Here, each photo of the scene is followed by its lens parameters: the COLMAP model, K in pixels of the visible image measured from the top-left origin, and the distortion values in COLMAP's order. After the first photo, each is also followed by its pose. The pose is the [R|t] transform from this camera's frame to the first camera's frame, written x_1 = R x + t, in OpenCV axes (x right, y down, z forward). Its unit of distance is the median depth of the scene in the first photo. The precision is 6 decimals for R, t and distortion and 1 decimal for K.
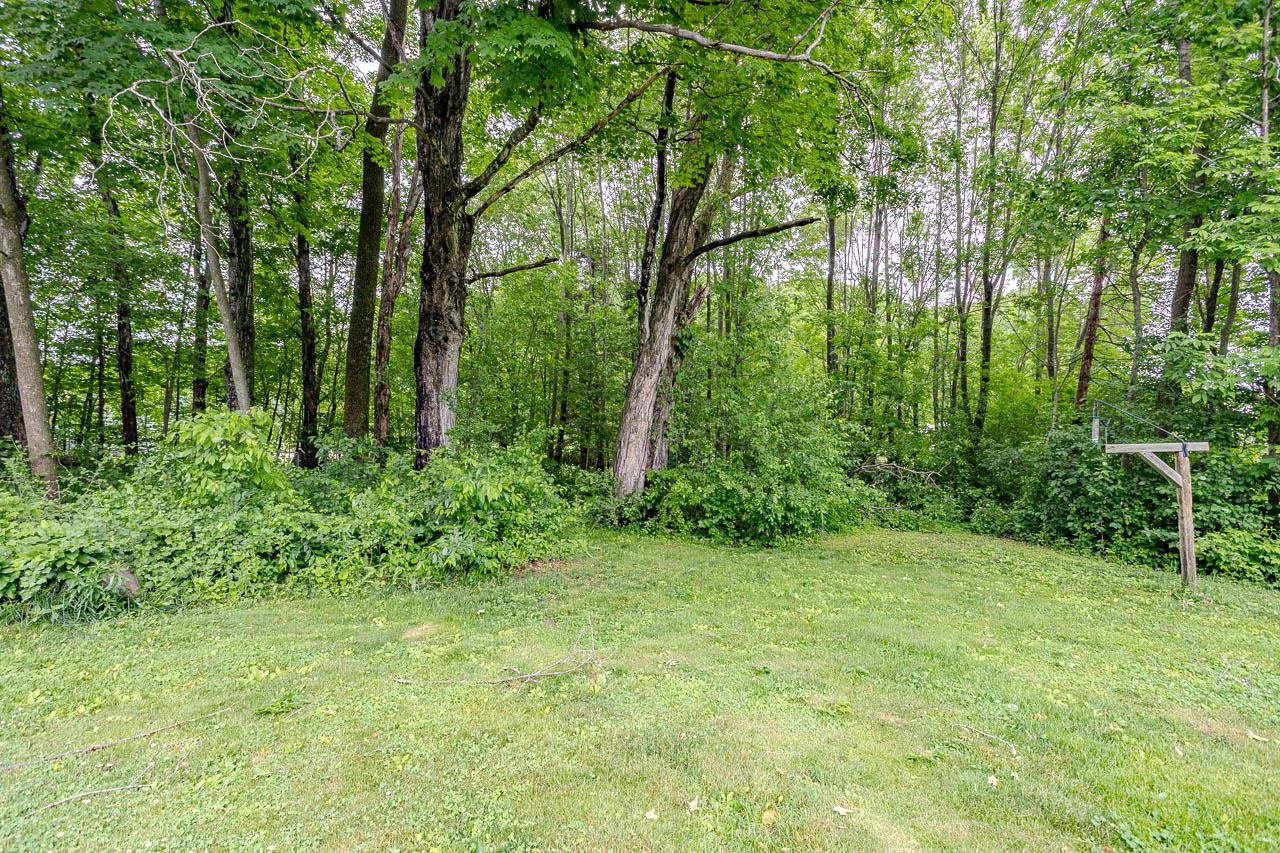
lens RADIAL K [[613.6, 0, 638.3], [0, 613.6, 430.4], [0, 0, 1]] dist [-0.043975, 0.024521]
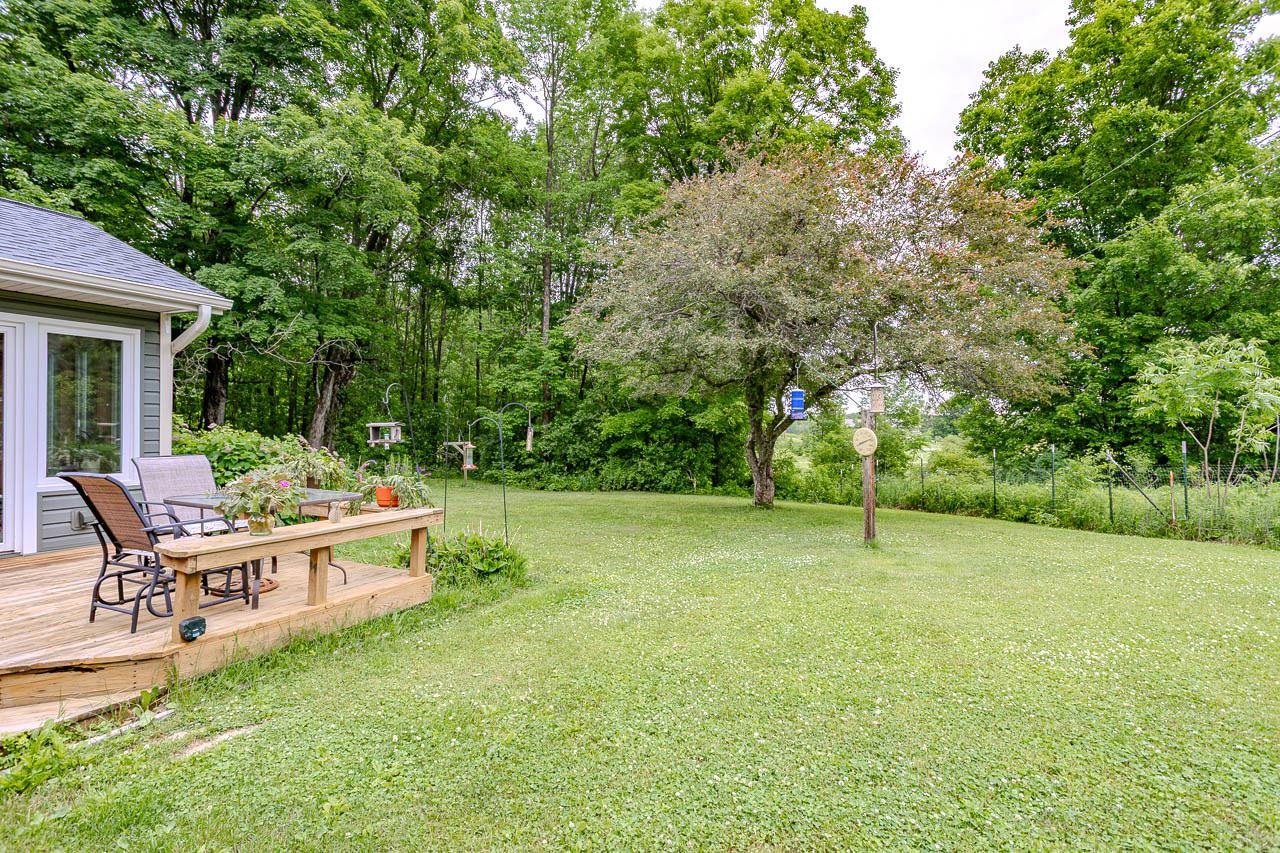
lens RADIAL K [[613.6, 0, 641.5], [0, 613.6, 426.9], [0, 0, 1]] dist [-0.043975, 0.024521]
pose [[0.947158, -0.003399, 0.320749, 0.491954], [0.003581, 0.999994, 0.000021, -0.041838], [-0.320747, 0.001129, 0.947164, -1.764748]]
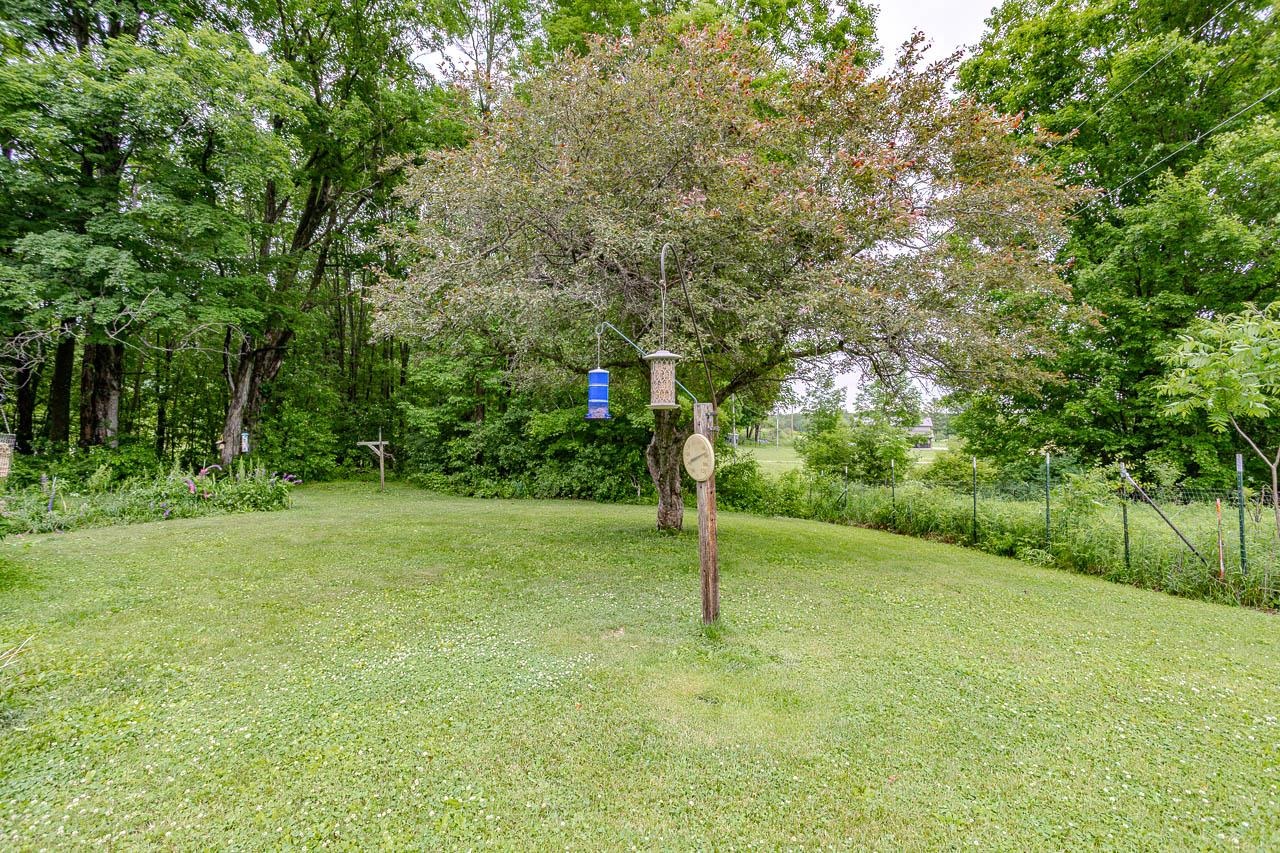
lens RADIAL K [[613.6, 0, 643.0], [0, 613.6, 426.4], [0, 0, 1]] dist [-0.043975, 0.024521]
pose [[0.953436, -0.000732, 0.301595, 0.822062], [-0.000559, 0.999991, 0.004193, -0.047128], [-0.301596, -0.004166, 0.953427, -1.552939]]
